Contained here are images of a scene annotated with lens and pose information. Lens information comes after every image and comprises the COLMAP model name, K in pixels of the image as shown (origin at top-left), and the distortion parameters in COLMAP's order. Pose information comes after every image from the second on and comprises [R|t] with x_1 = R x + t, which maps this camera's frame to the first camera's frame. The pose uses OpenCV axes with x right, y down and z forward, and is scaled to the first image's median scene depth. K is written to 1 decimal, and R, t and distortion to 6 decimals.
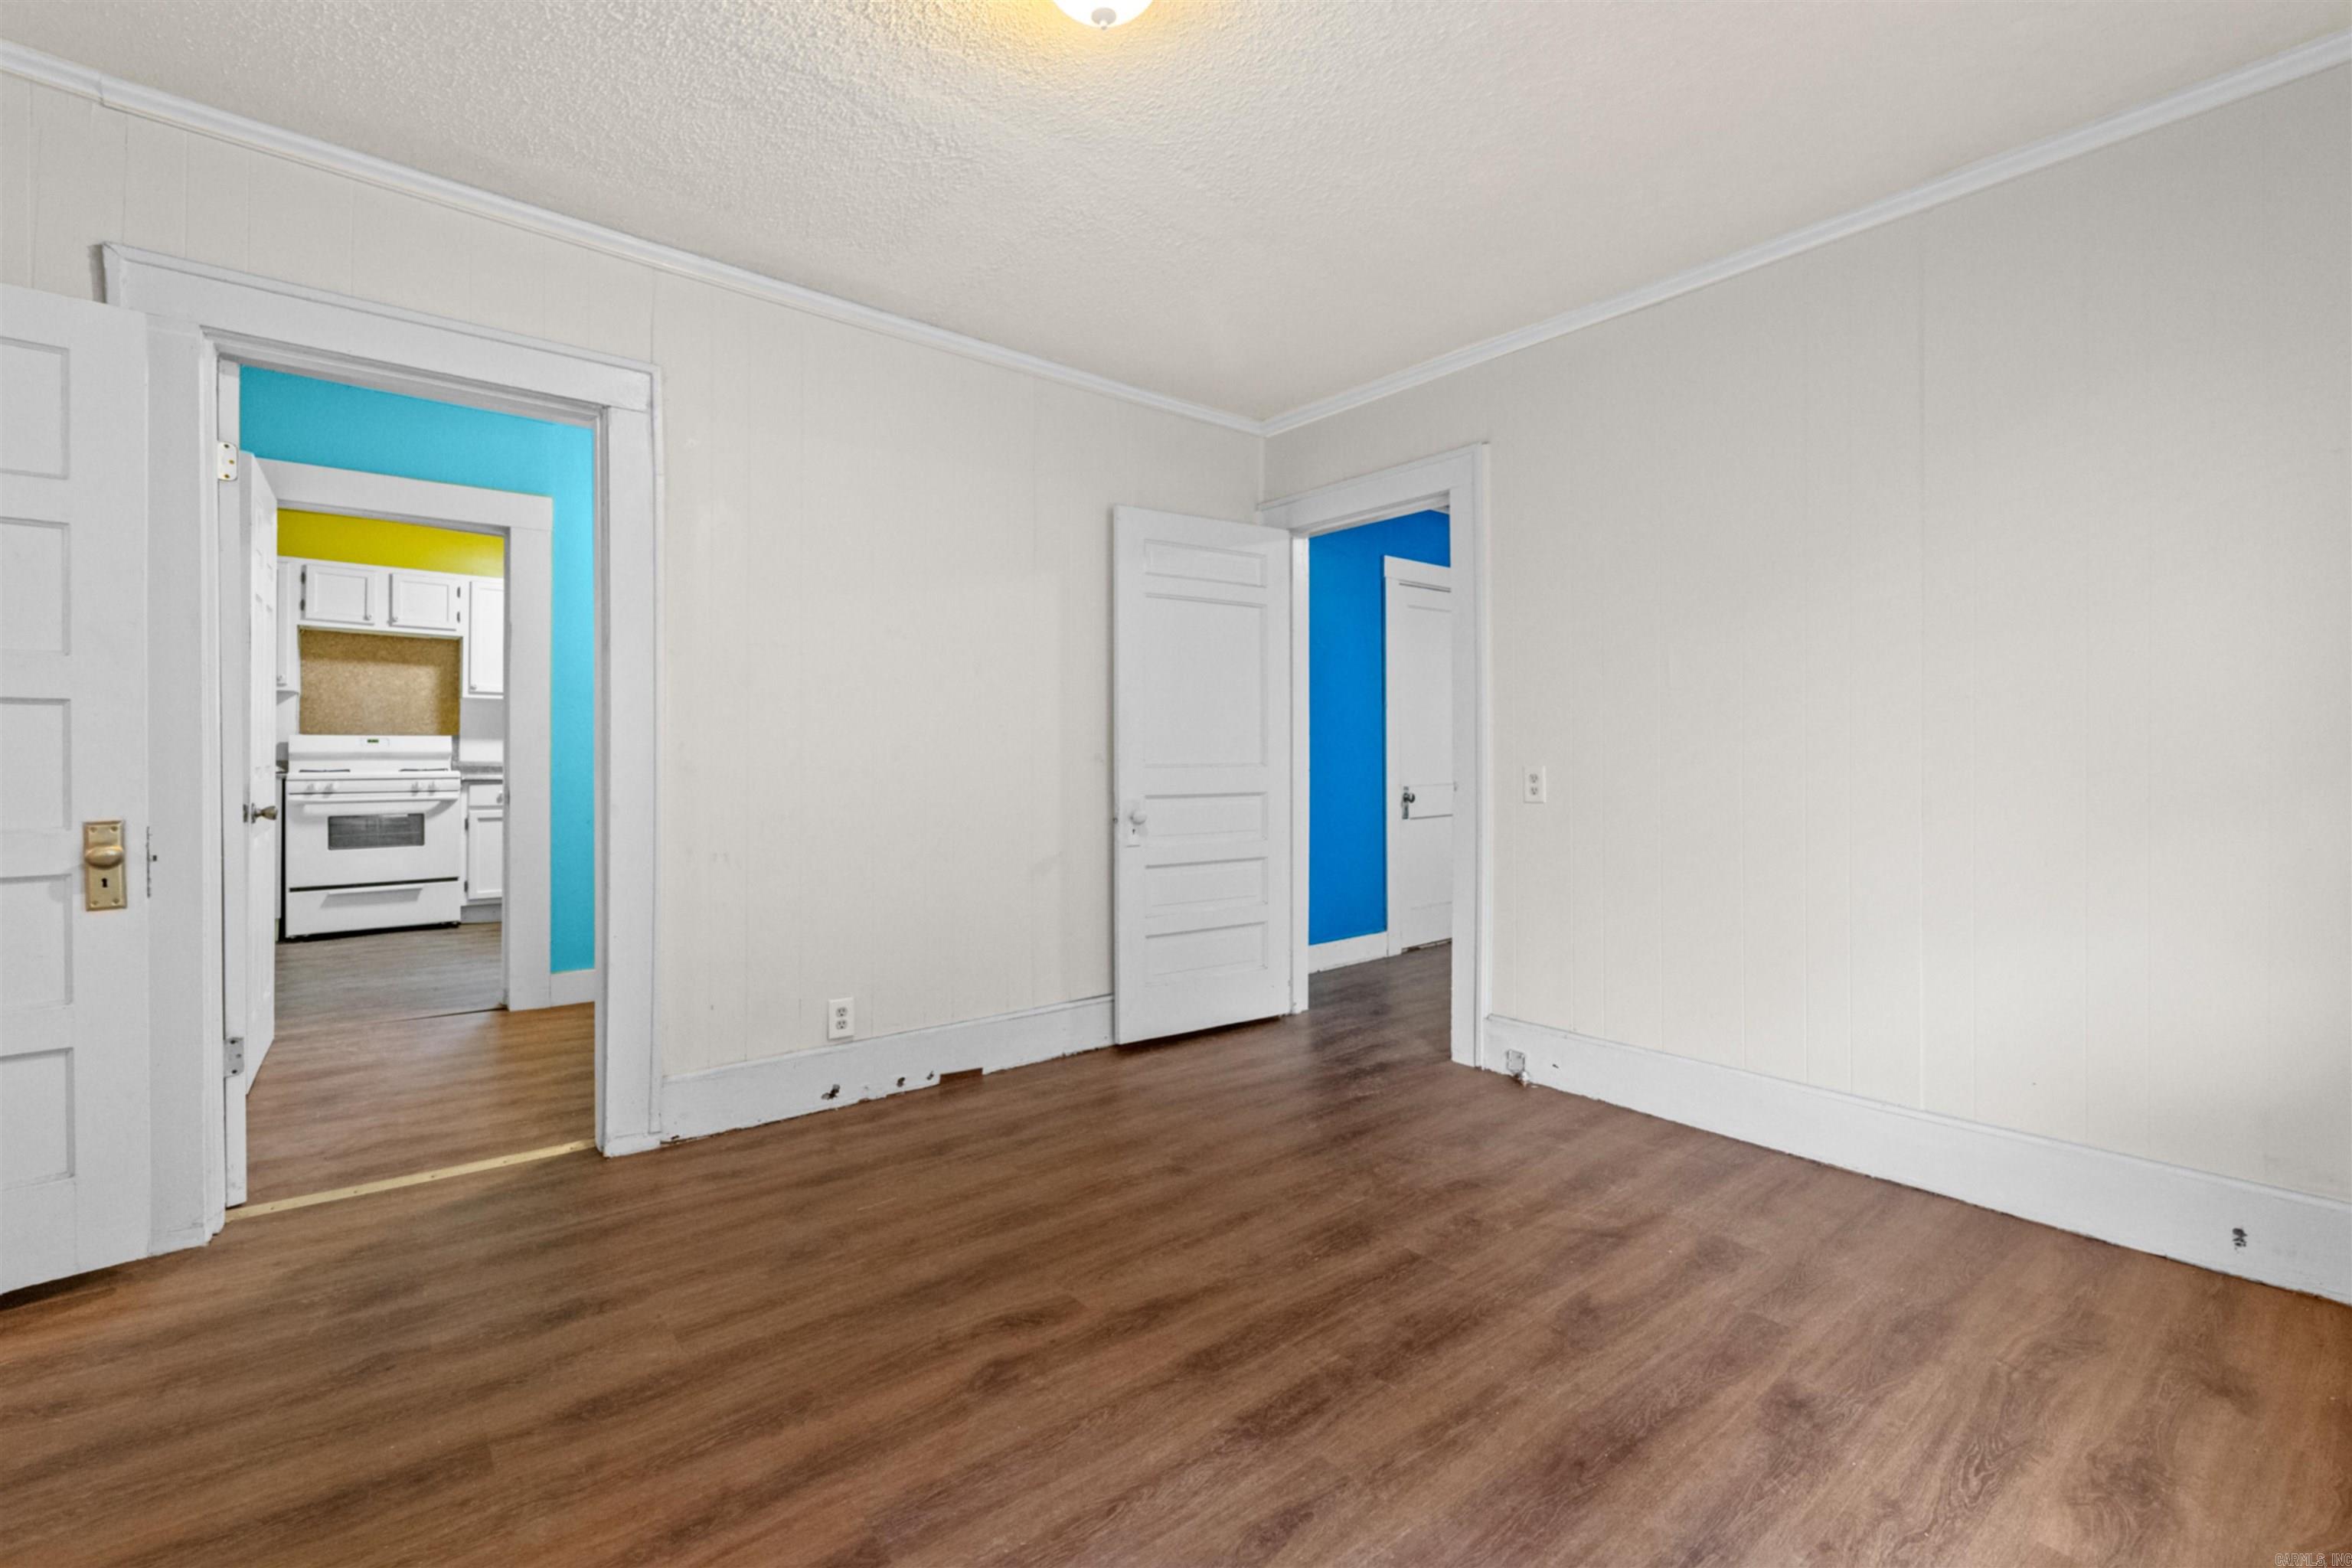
lens RADIAL K [[962.3, 0, 1172.5], [0, 962.3, 767.6], [0, 0, 1]] dist [-0.000662, -0.000214]
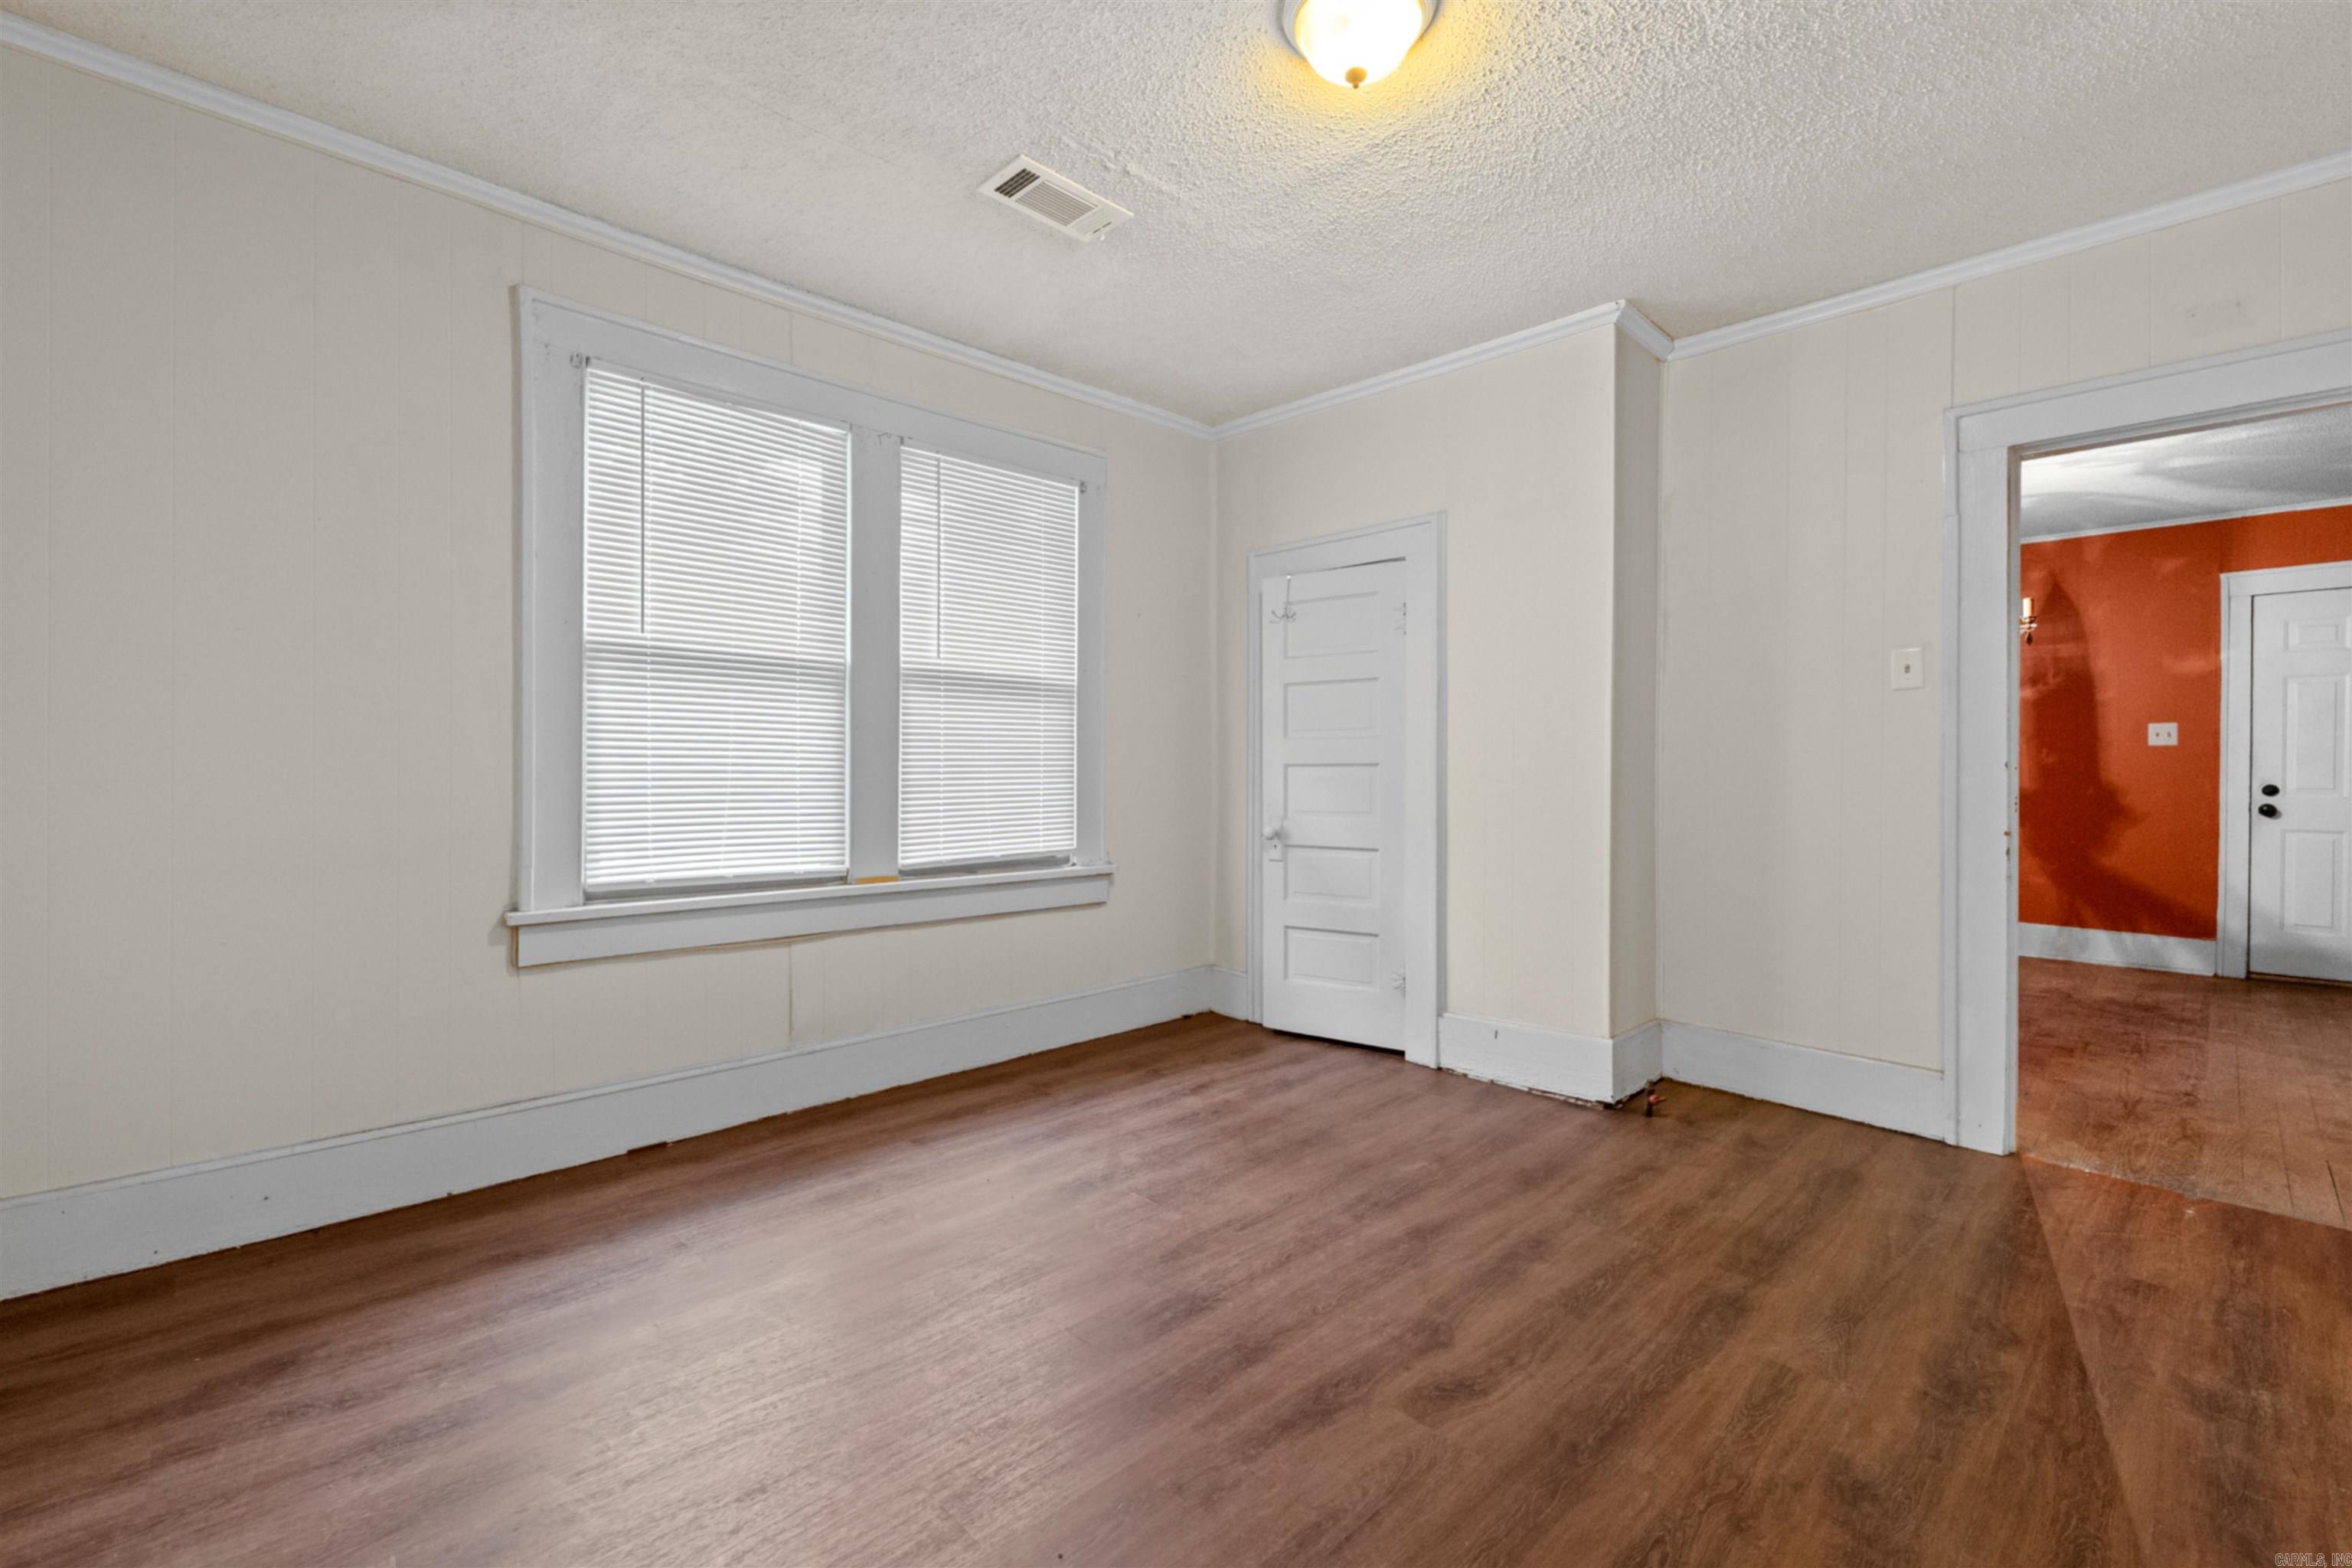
lens RADIAL K [[962.3, 0, 1174.3], [0, 962.3, 776.2], [0, 0, 1]] dist [-0.000662, -0.000214]
pose [[-0.996028, -0.012129, -0.088215, 0.220412], [-0.013353, 0.999822, 0.013295, -0.017557], [0.088038, 0.014420, -0.996013, 2.086953]]
